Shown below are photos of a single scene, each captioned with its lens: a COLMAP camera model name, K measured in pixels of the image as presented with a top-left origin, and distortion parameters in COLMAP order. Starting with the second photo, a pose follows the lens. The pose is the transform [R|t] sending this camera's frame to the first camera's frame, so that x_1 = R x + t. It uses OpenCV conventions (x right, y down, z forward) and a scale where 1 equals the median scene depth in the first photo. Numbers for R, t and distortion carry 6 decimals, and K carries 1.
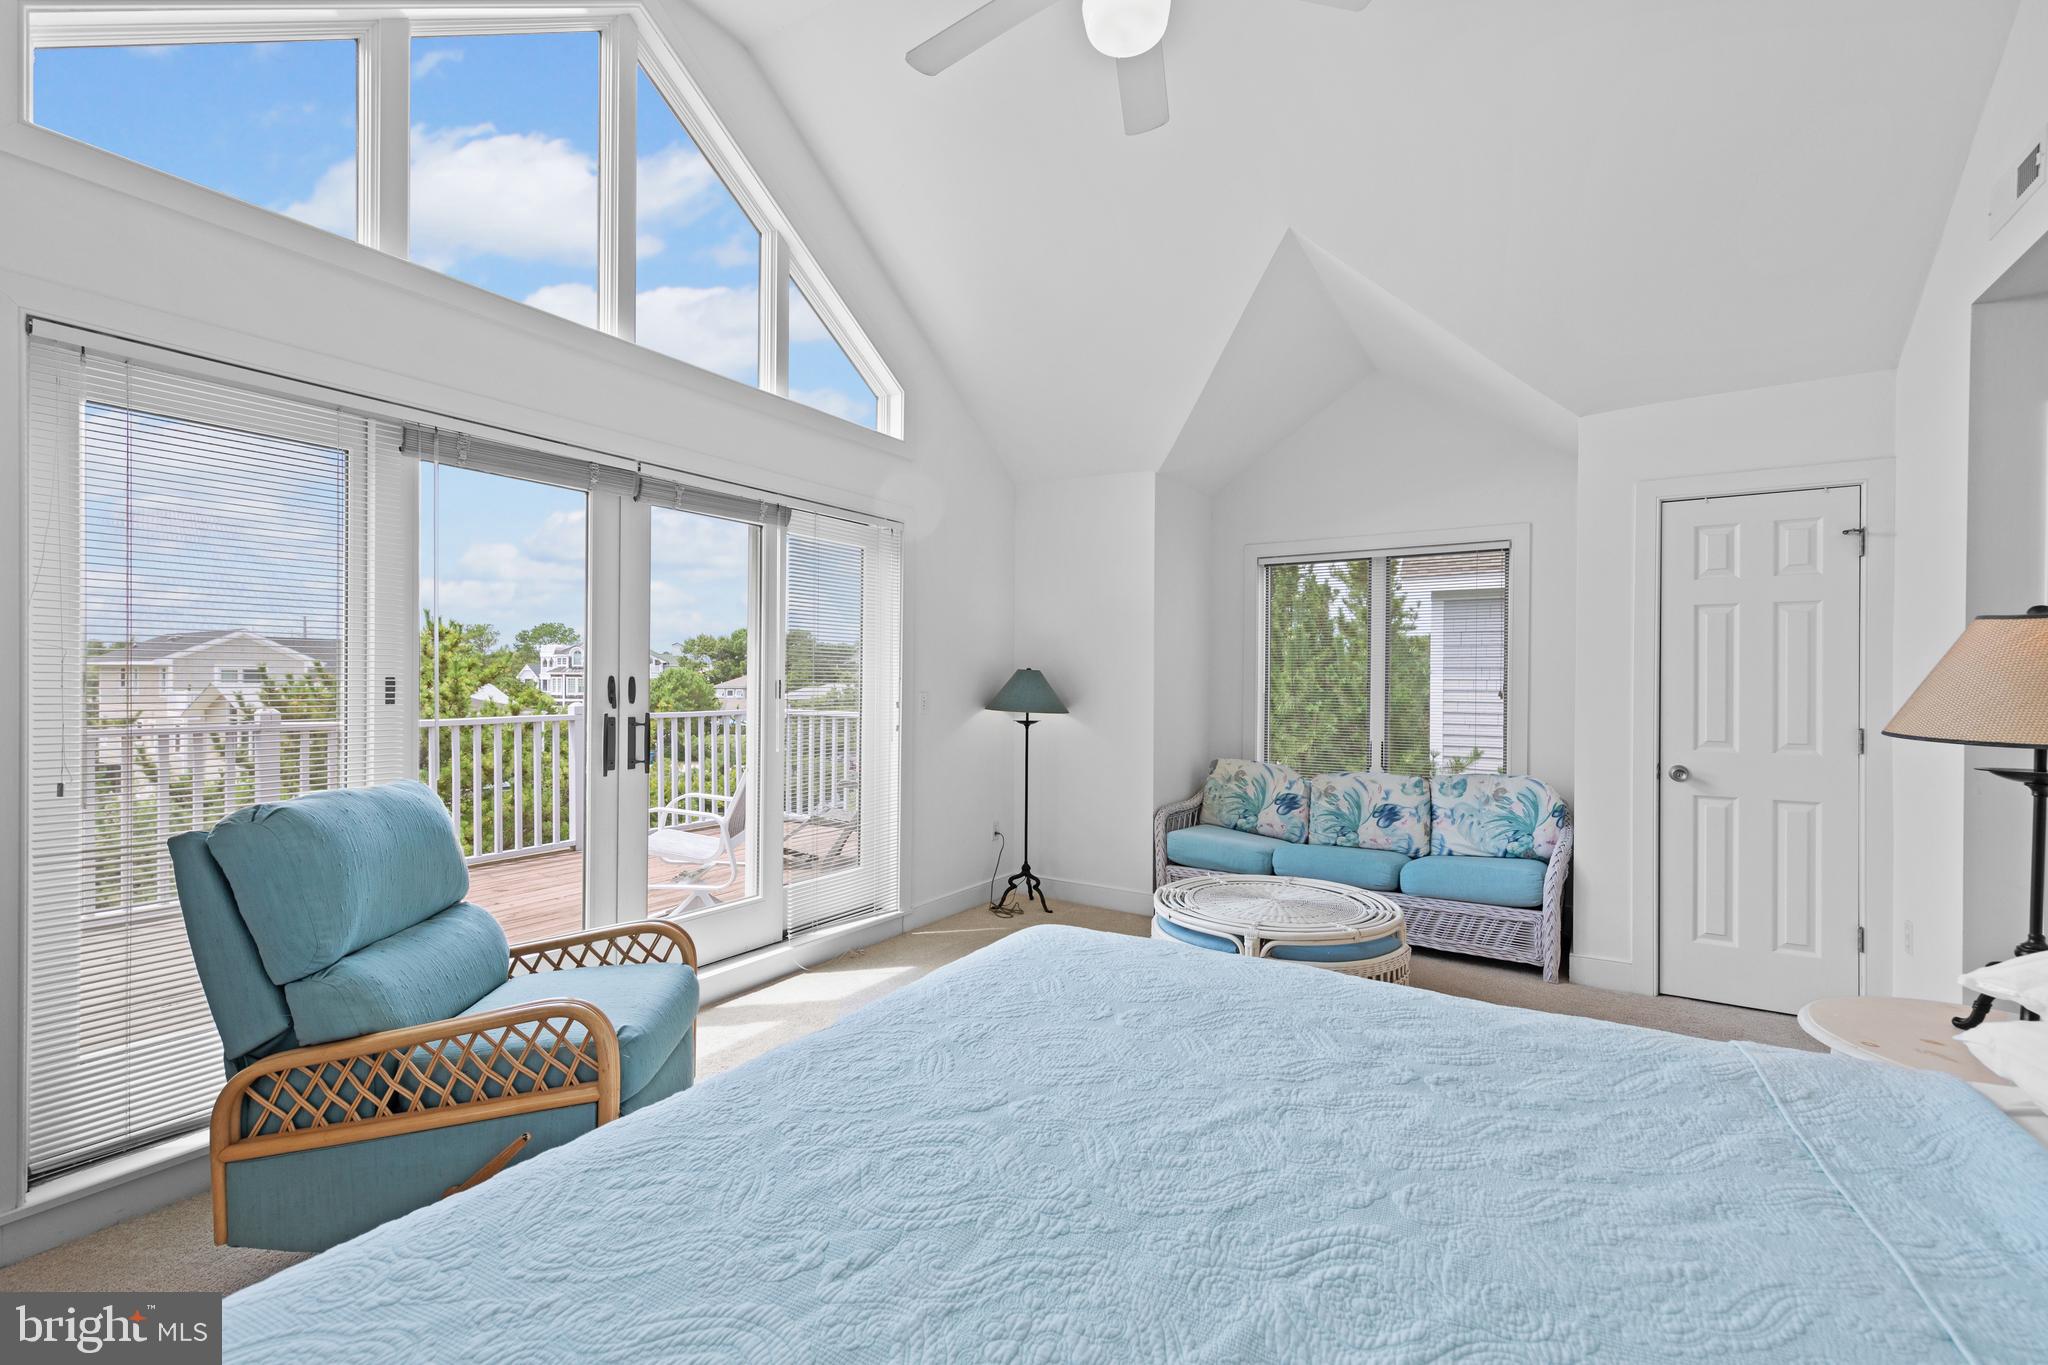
lens RADIAL K [[861.8, 0, 1024.0], [0, 861.8, 682.5], [0, 0, 1]] dist [0.001064, 0.000066]
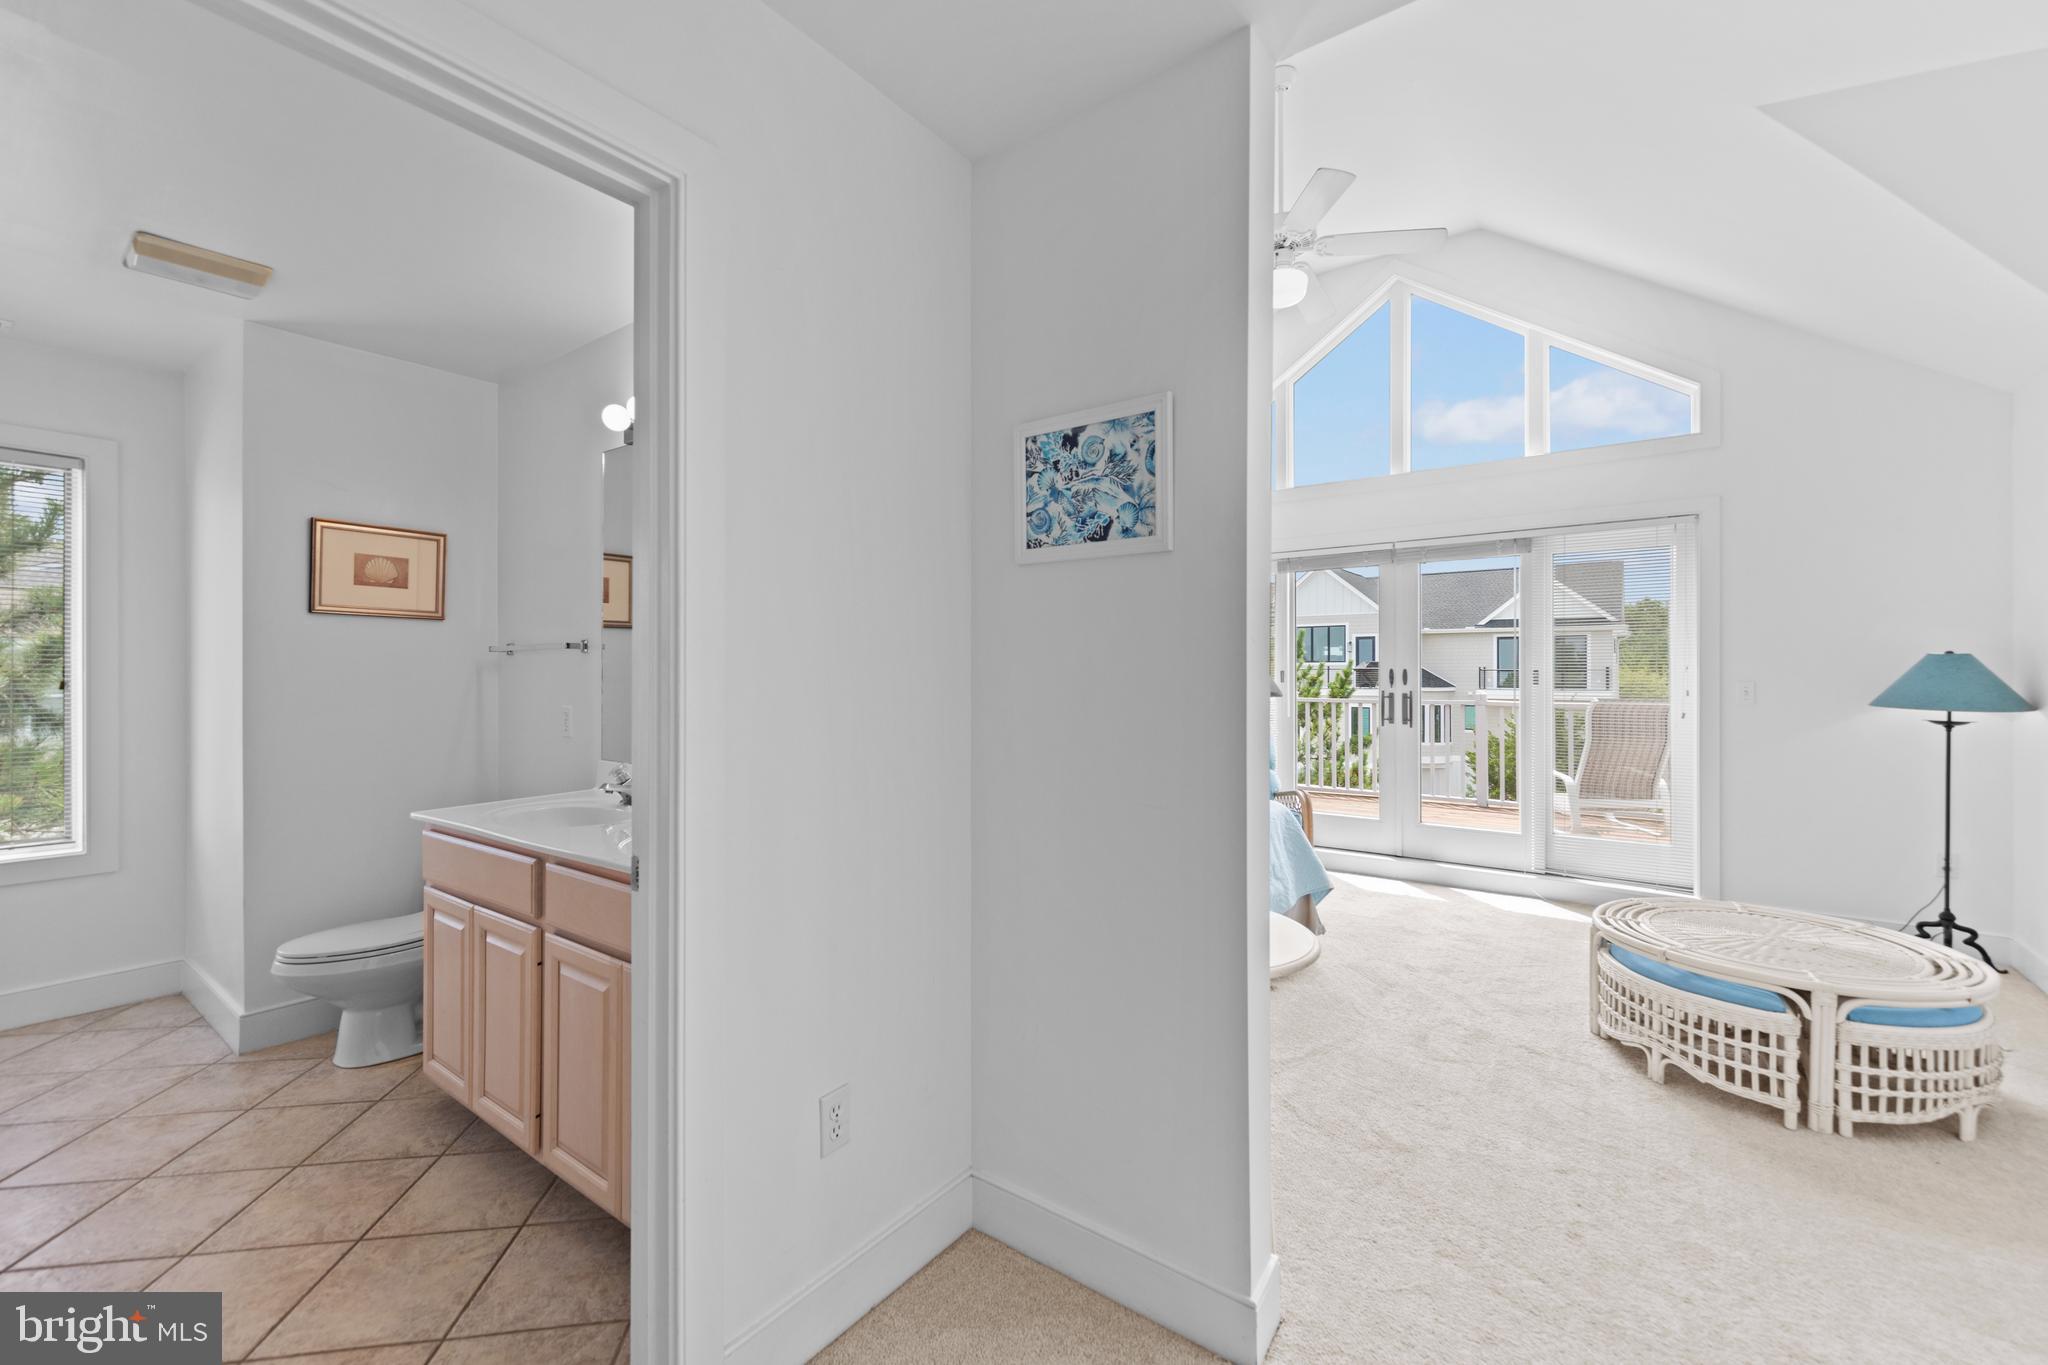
lens RADIAL K [[861.8, 0, 1024.0], [0, 861.8, 682.5], [0, 0, 1]] dist [0.001064, 0.000066]
pose [[-0.085713, 0.008059, -0.996287, 0.897100], [0.001679, 0.999967, 0.007944, 0.003647], [0.996318, -0.000992, -0.085724, 0.289517]]
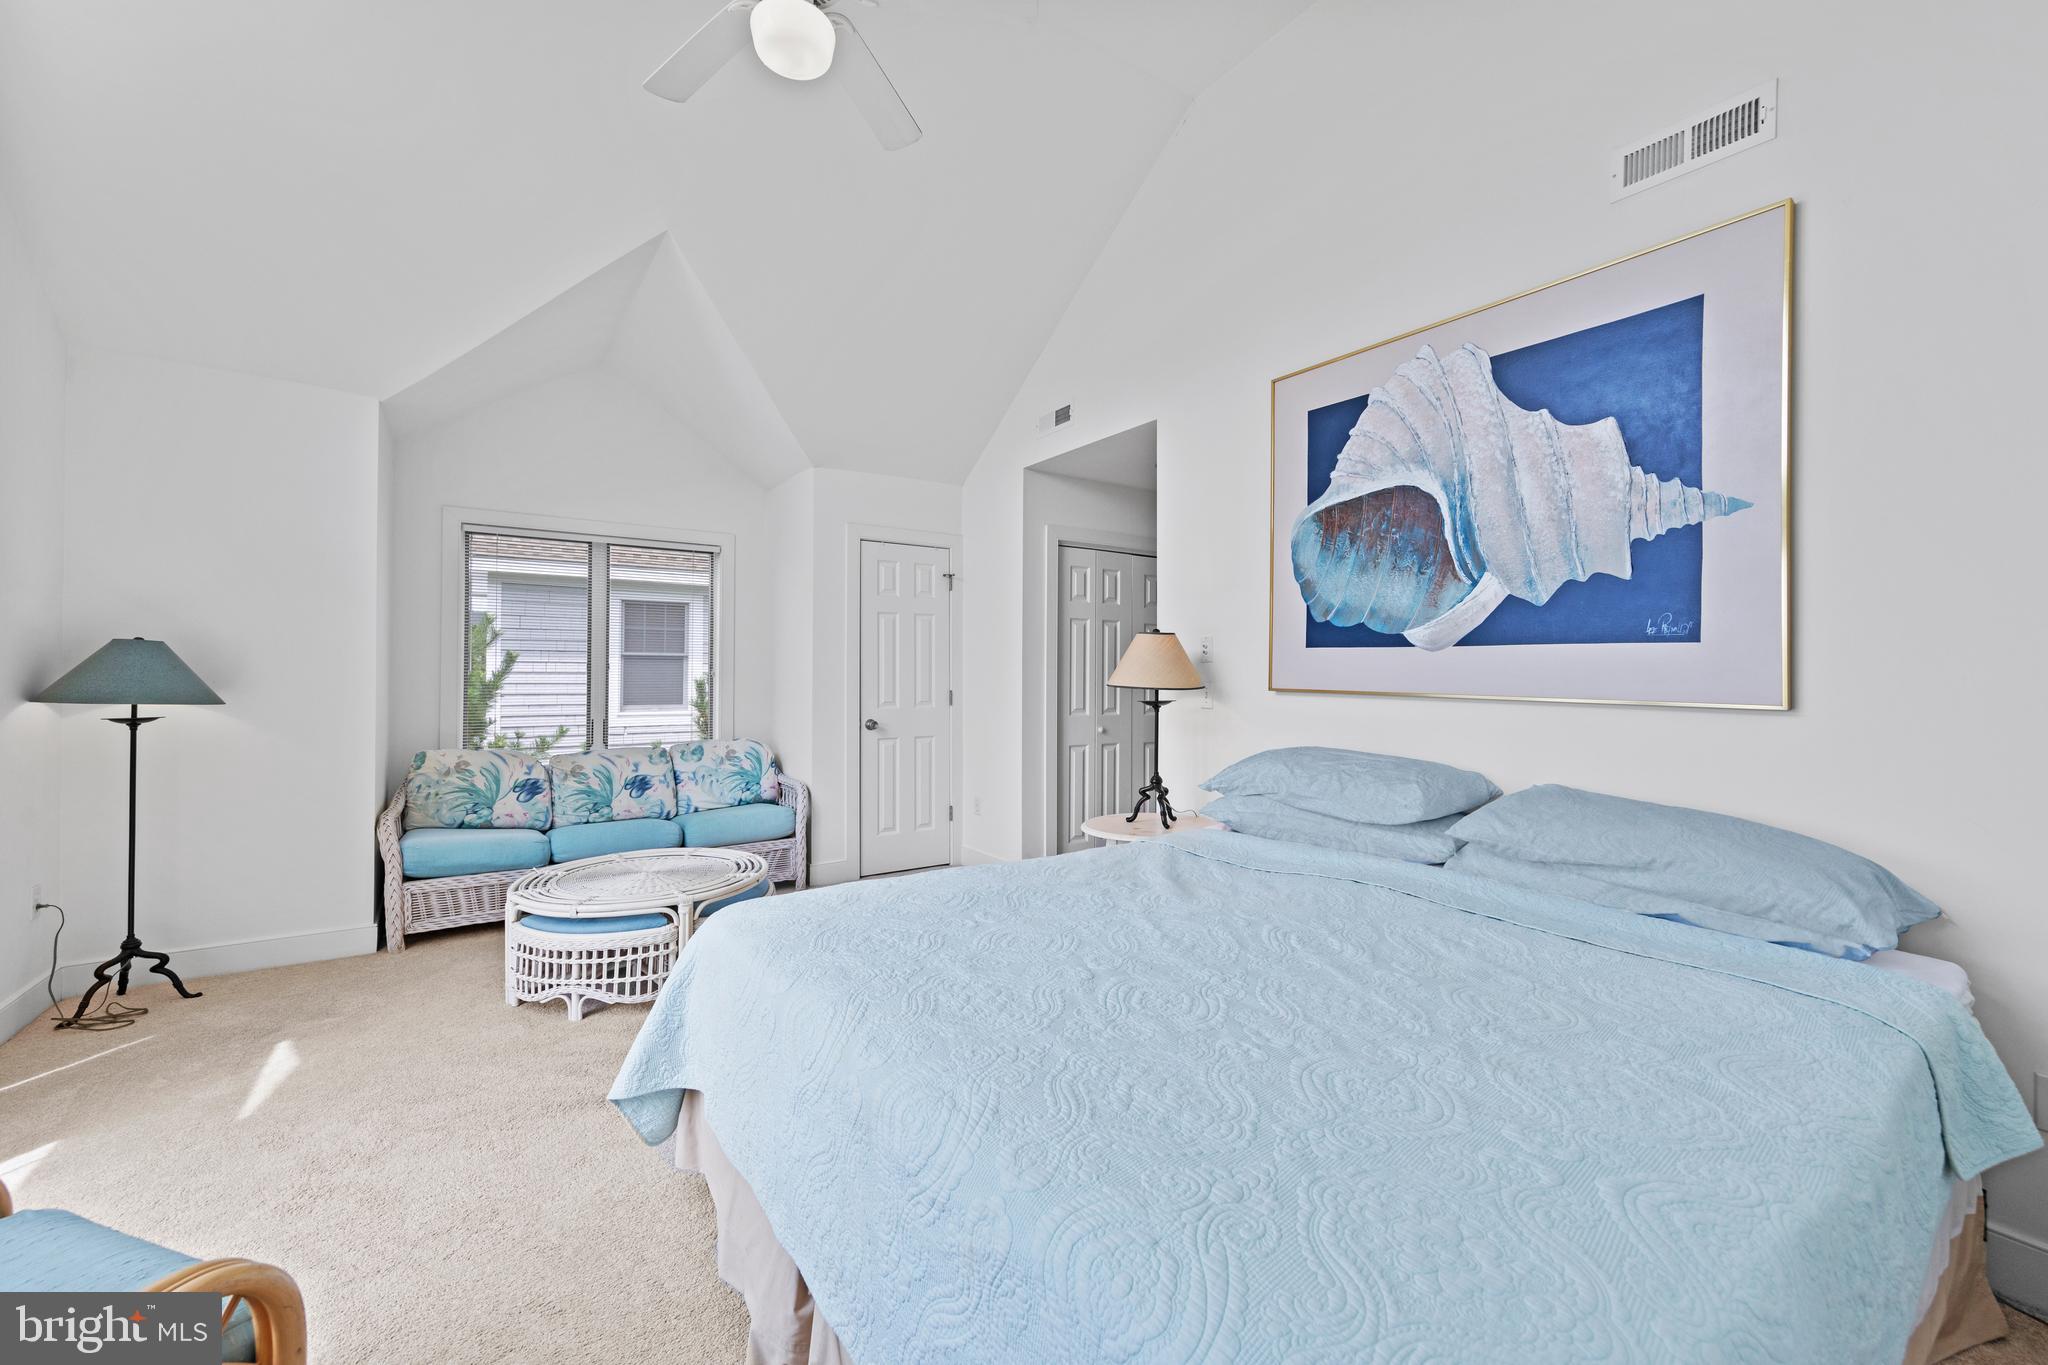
lens RADIAL K [[812.3, 0, 1024.0], [0, 812.3, 682.5], [0, 0, 1]] dist [0.005914, 0.000112]
pose [[0.399571, -0.014529, 0.916587, -0.319588], [-0.003249, 0.999846, 0.017265, 0.006086], [-0.916696, -0.009876, 0.399463, 0.156419]]
